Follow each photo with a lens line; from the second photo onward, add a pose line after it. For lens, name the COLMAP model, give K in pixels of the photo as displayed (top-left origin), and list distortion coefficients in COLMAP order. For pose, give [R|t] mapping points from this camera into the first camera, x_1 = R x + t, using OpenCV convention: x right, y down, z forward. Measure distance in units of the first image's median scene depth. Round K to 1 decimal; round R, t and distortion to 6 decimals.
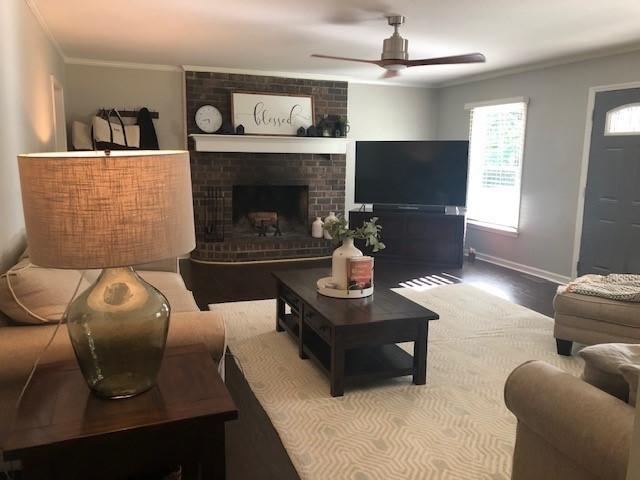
lens RADIAL K [[535.5, 0, 323.9], [0, 535.5, 242.3], [0, 0, 1]] dist [0.033757, 0.004367]
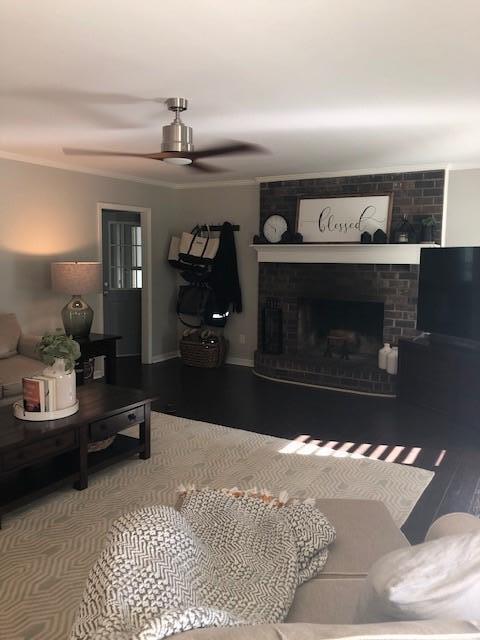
lens RADIAL K [[535.5, 0, 239.5], [0, 535.5, 318.2], [0, 0, 1]] dist [0.033757, 0.004367]
pose [[0.612947, 0.084588, -0.785583, 0.503632], [-0.130817, 0.991396, 0.004680, -0.061473], [0.779219, 0.099899, 0.618738, 0.347520]]
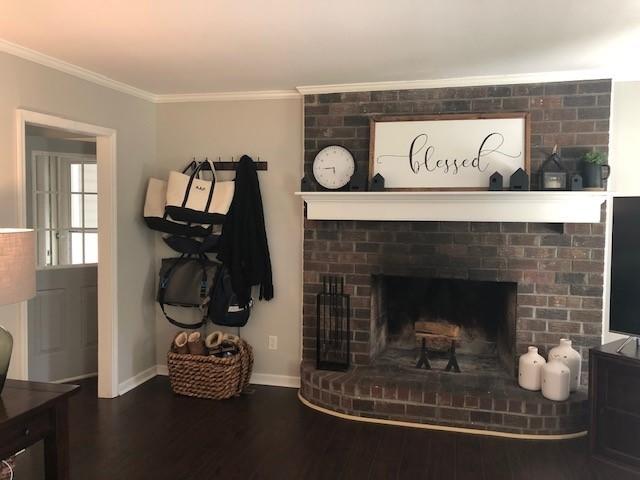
lens RADIAL K [[535.5, 0, 320.6], [0, 535.5, 232.4], [0, 0, 1]] dist [0.033757, 0.004367]
pose [[0.814960, 0.019500, -0.579188, 0.124691], [-0.090626, 0.991426, -0.094139, -0.092100], [0.572387, 0.129209, 0.809740, 0.484008]]
